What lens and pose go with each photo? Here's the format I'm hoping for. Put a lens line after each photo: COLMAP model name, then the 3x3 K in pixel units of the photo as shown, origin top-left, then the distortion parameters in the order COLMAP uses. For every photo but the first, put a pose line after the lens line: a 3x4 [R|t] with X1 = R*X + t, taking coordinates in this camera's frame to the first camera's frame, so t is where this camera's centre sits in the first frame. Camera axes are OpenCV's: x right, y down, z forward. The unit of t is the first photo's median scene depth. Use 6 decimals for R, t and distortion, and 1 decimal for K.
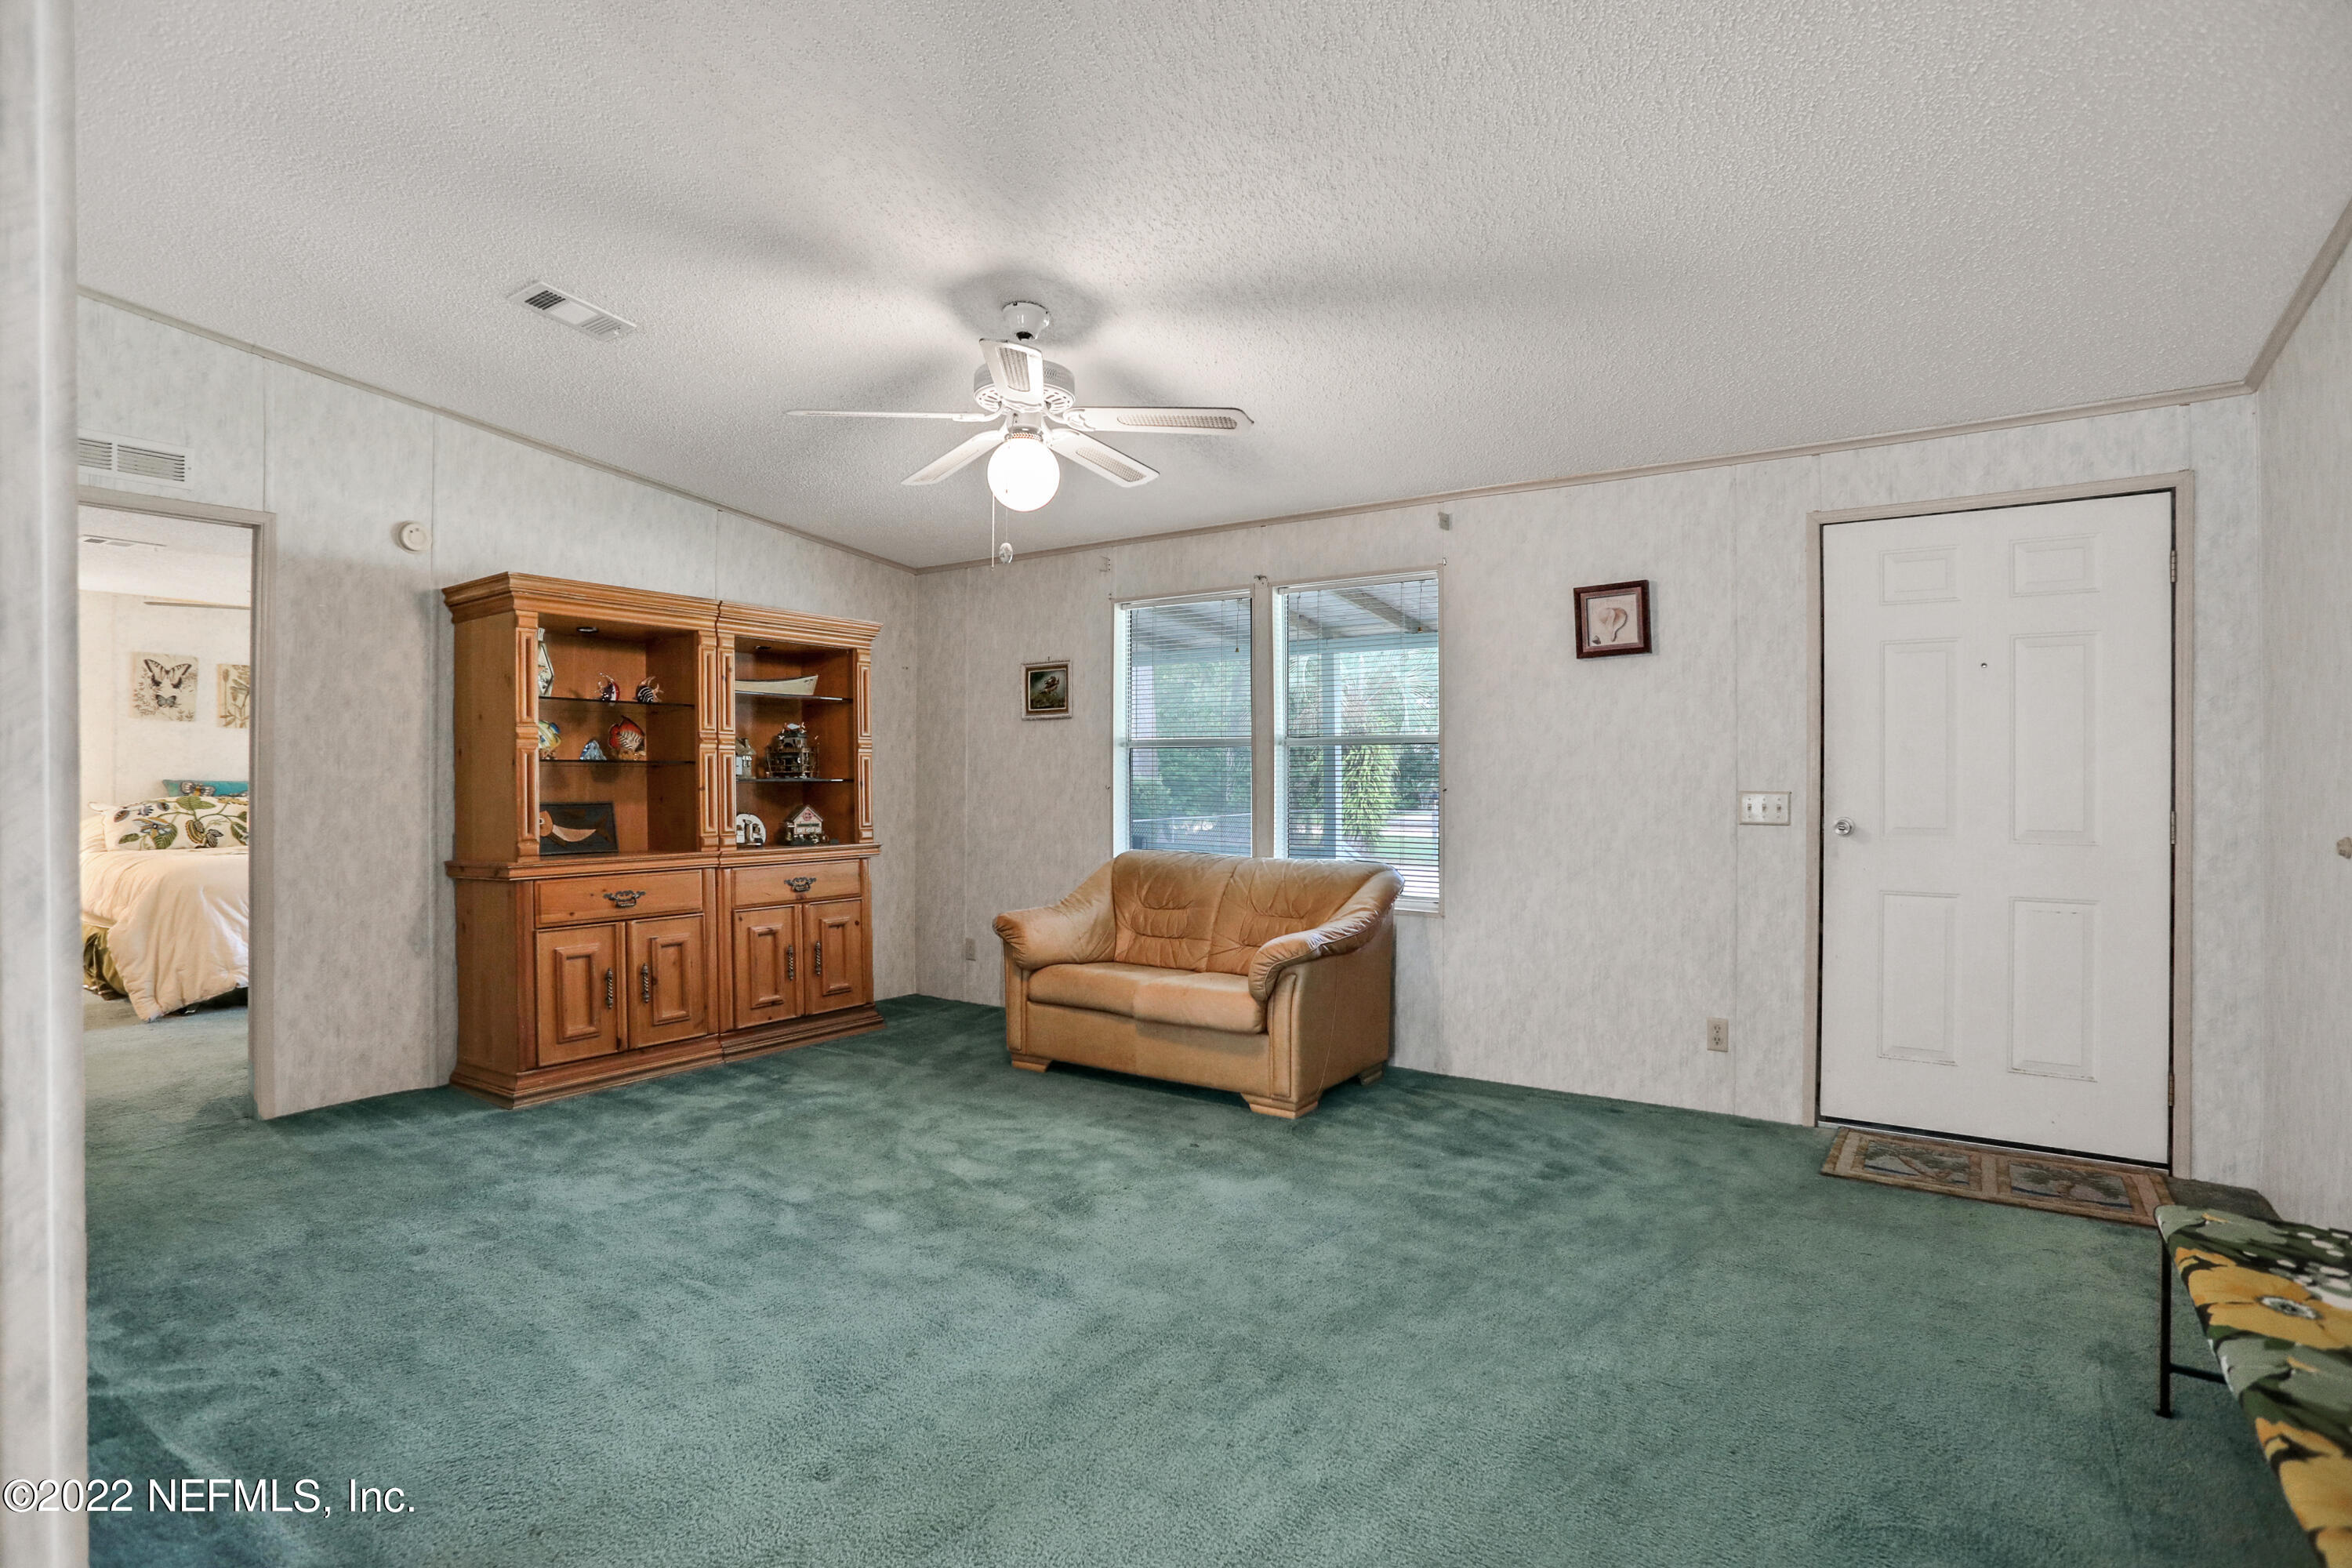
lens RADIAL K [[1156.6, 0, 1174.8], [0, 1156.6, 779.0], [0, 0, 1]] dist [-0.072825, 0.032711]
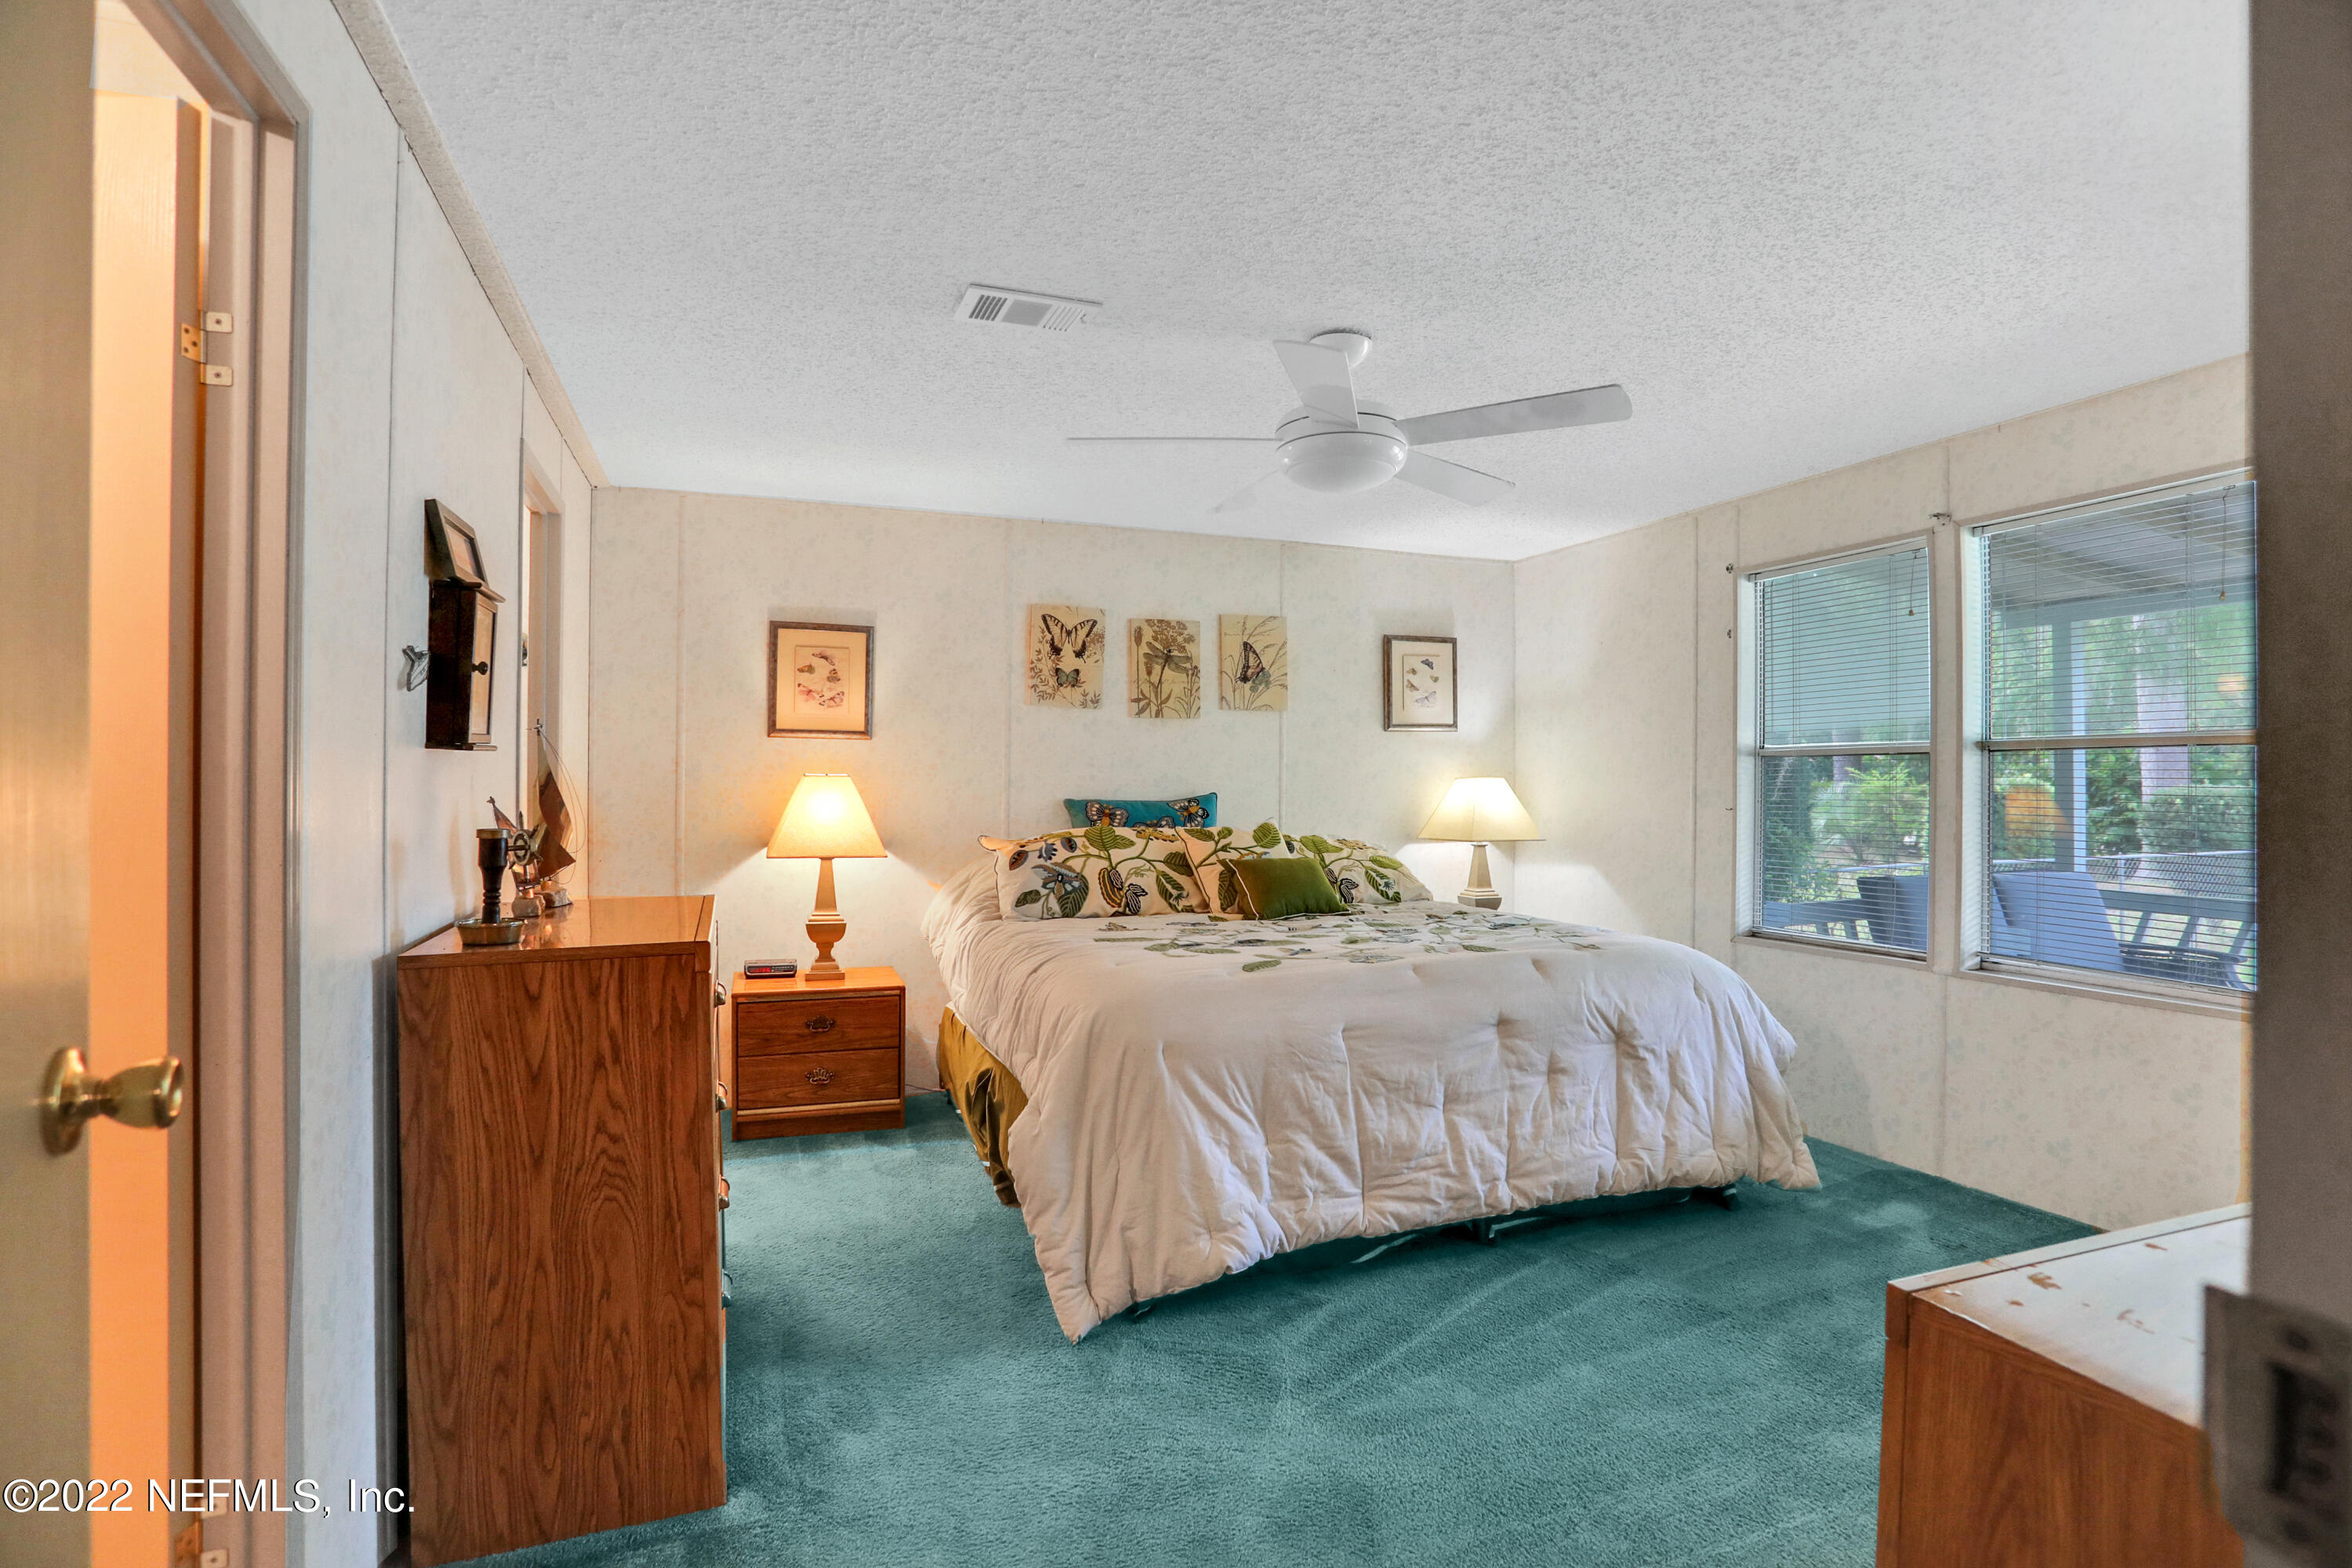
lens RADIAL K [[1165.2, 0, 1155.3], [0, 1165.2, 777.8], [0, 0, 1]] dist [-0.092465, 0.039345]
pose [[0.811021, -0.004179, -0.585002, -0.490336], [0.001886, 0.999988, -0.004529, -0.009033], [0.585014, 0.002570, 0.811019, 0.502687]]
